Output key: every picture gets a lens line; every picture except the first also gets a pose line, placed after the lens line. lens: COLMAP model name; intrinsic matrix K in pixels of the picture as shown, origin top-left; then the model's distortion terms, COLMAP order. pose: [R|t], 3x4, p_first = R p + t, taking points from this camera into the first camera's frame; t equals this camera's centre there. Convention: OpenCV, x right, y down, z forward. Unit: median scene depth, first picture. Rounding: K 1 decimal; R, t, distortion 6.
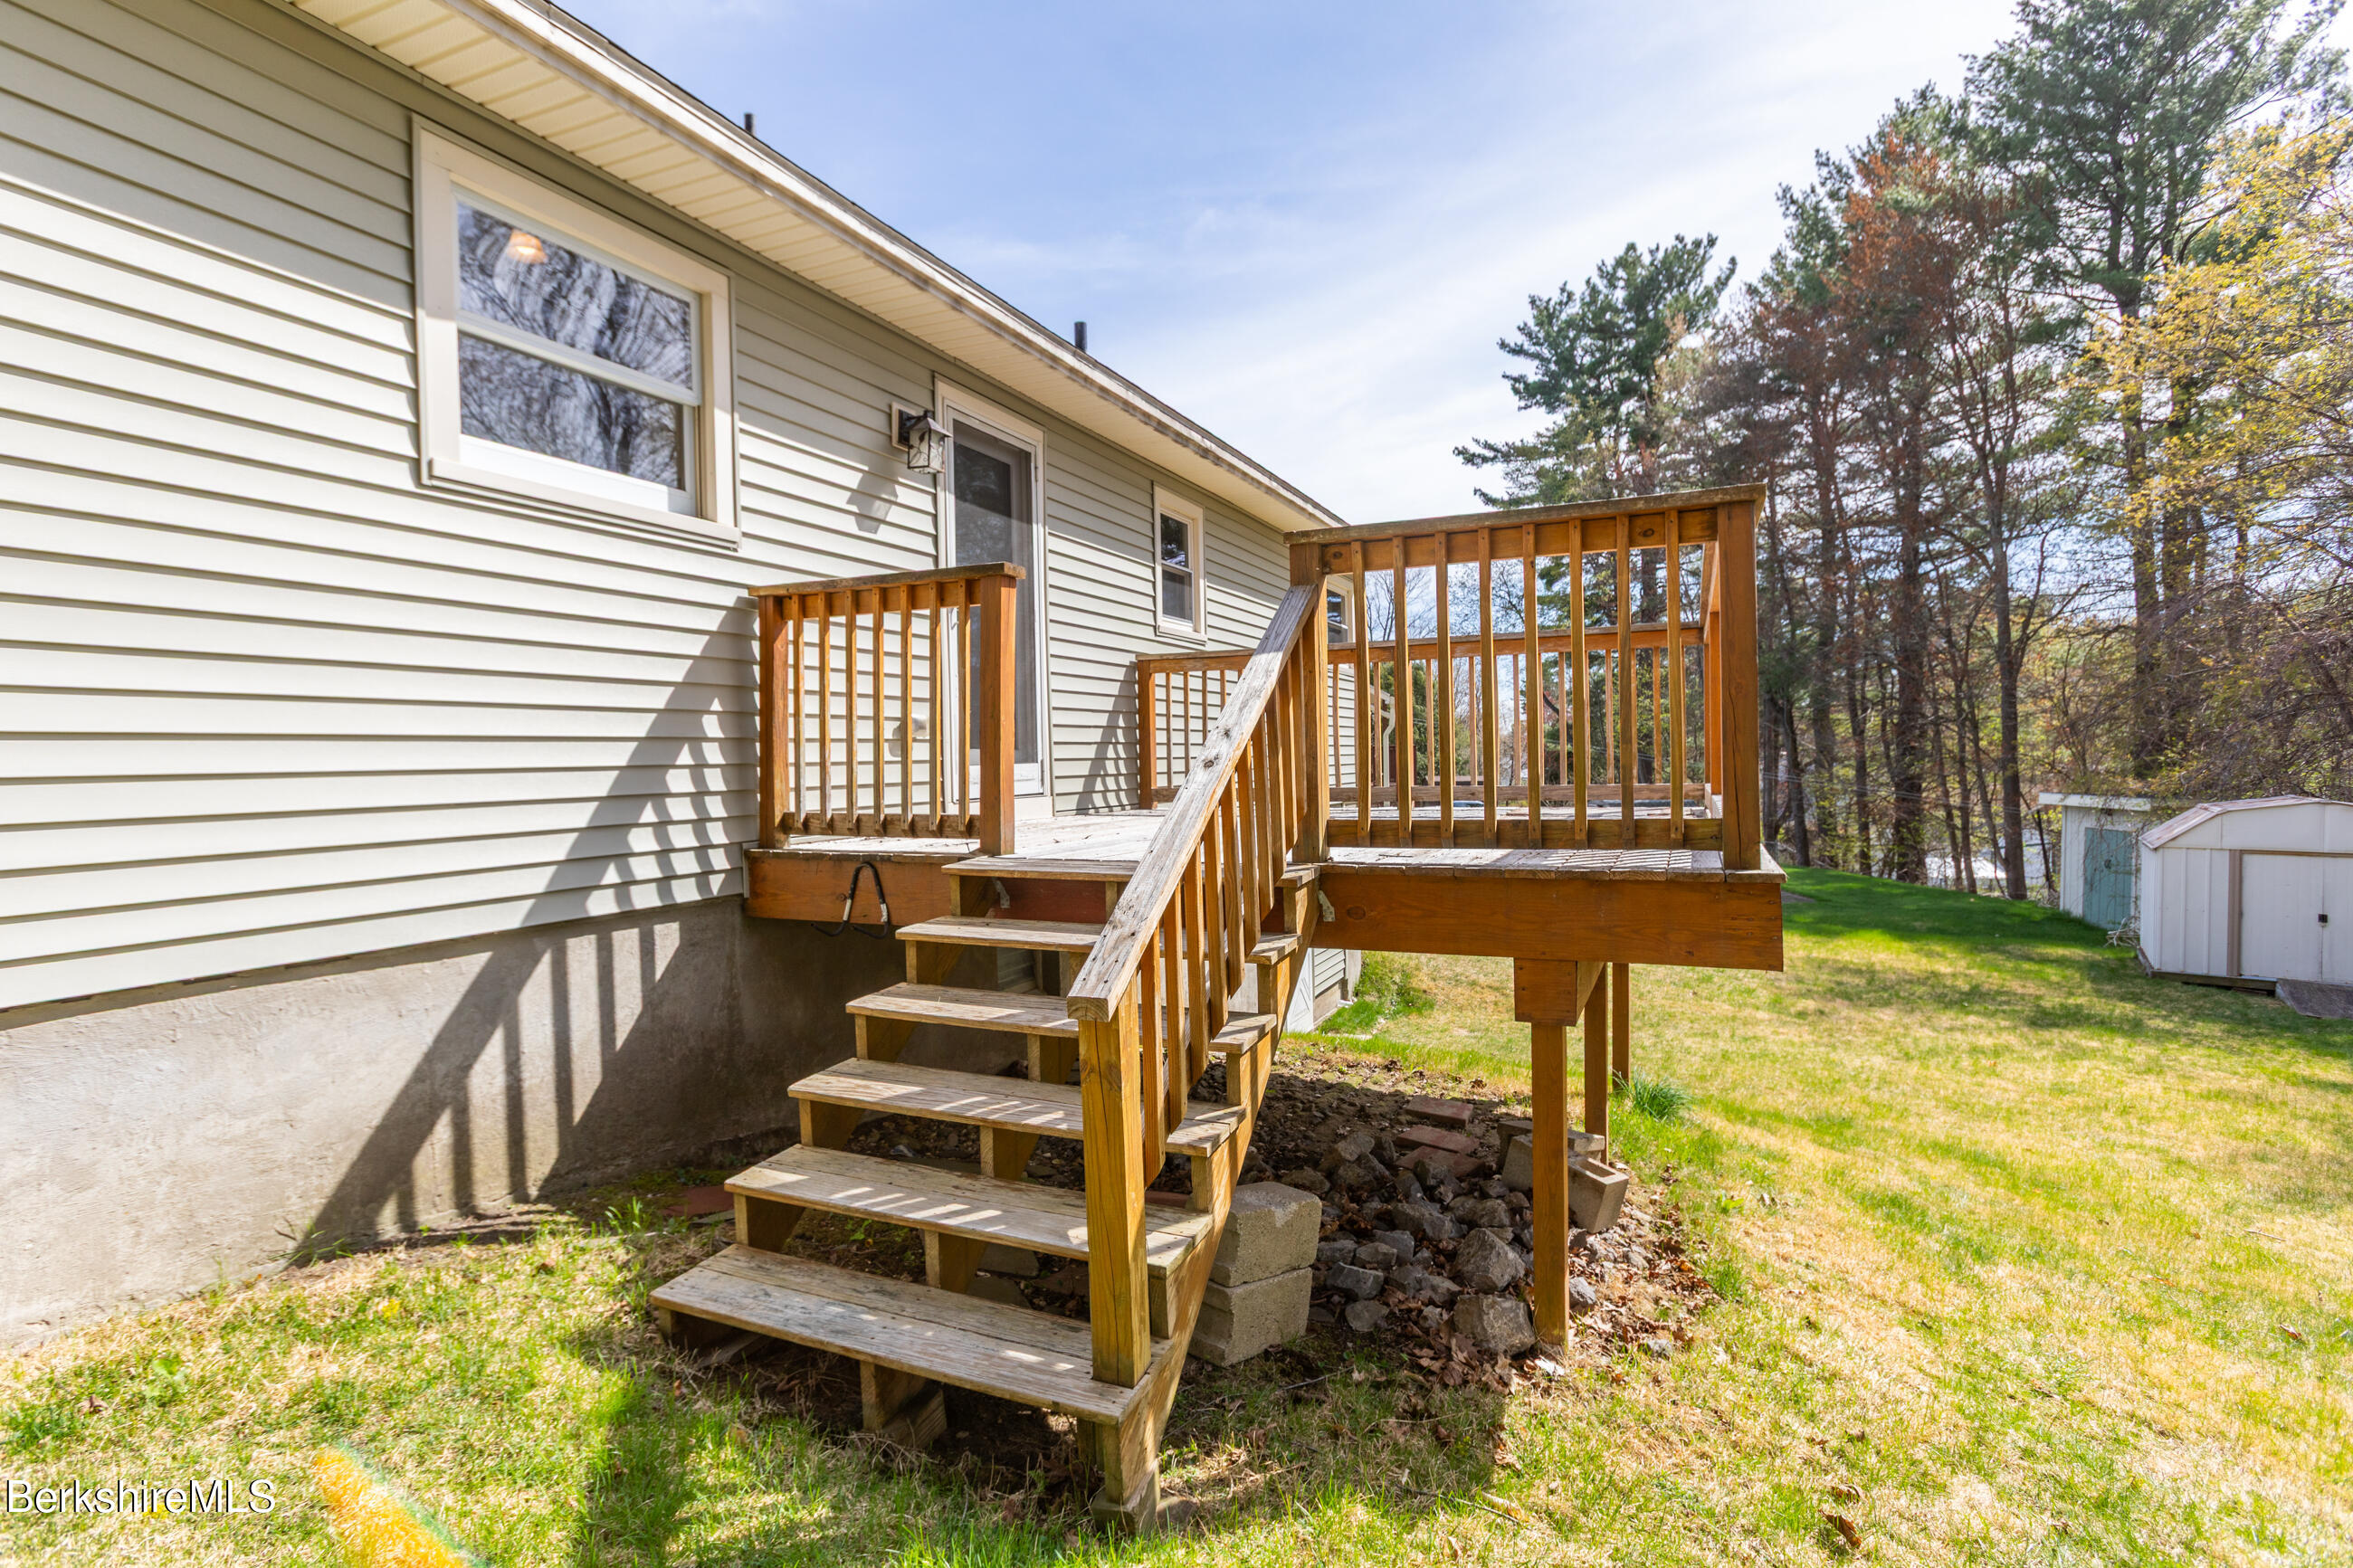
lens RADIAL K [[1121.0, 0, 1176.5], [0, 1121.0, 784.0], [0, 0, 1]] dist [-0.000380, -0.000074]
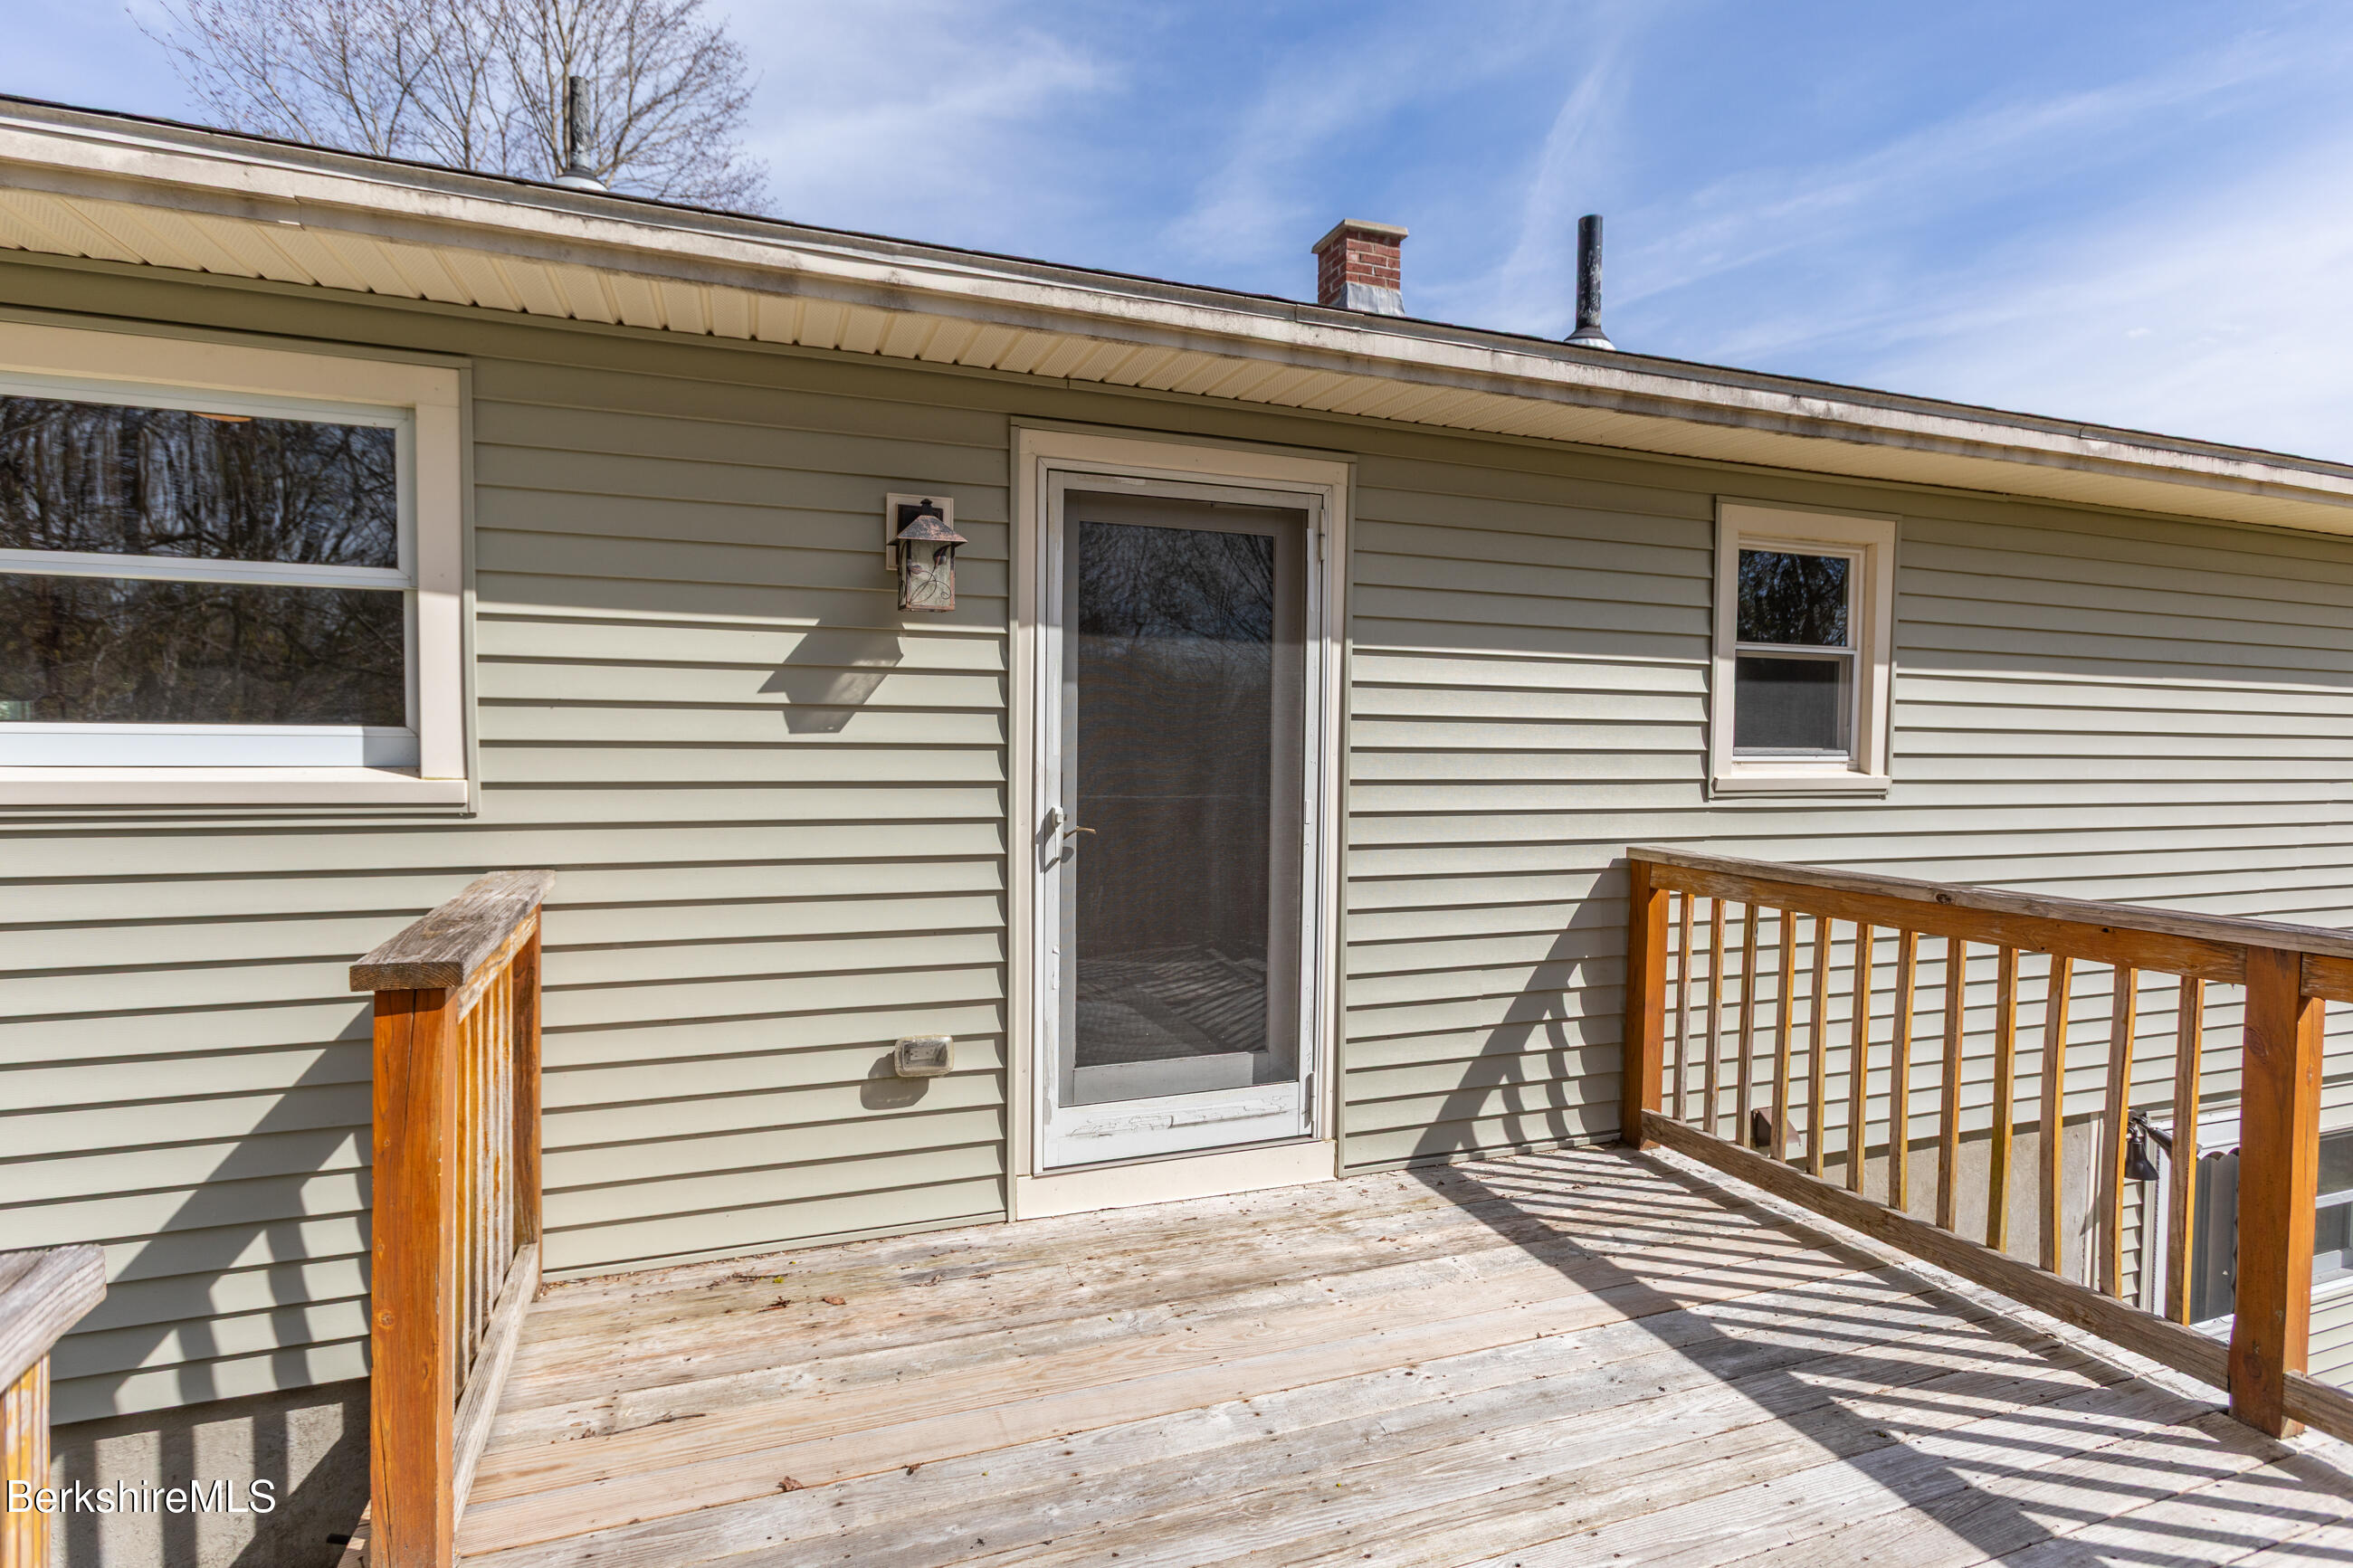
lens RADIAL K [[1141.5, 0, 1176.5], [0, 1141.5, 784.0], [0, 0, 1]] dist [-0.002469, -0.000479]
pose [[0.700677, 0.055520, -0.711315, 0.282678], [-0.042379, 0.998446, 0.036186, -0.230273], [0.712219, 0.004790, 0.701941, 0.727649]]
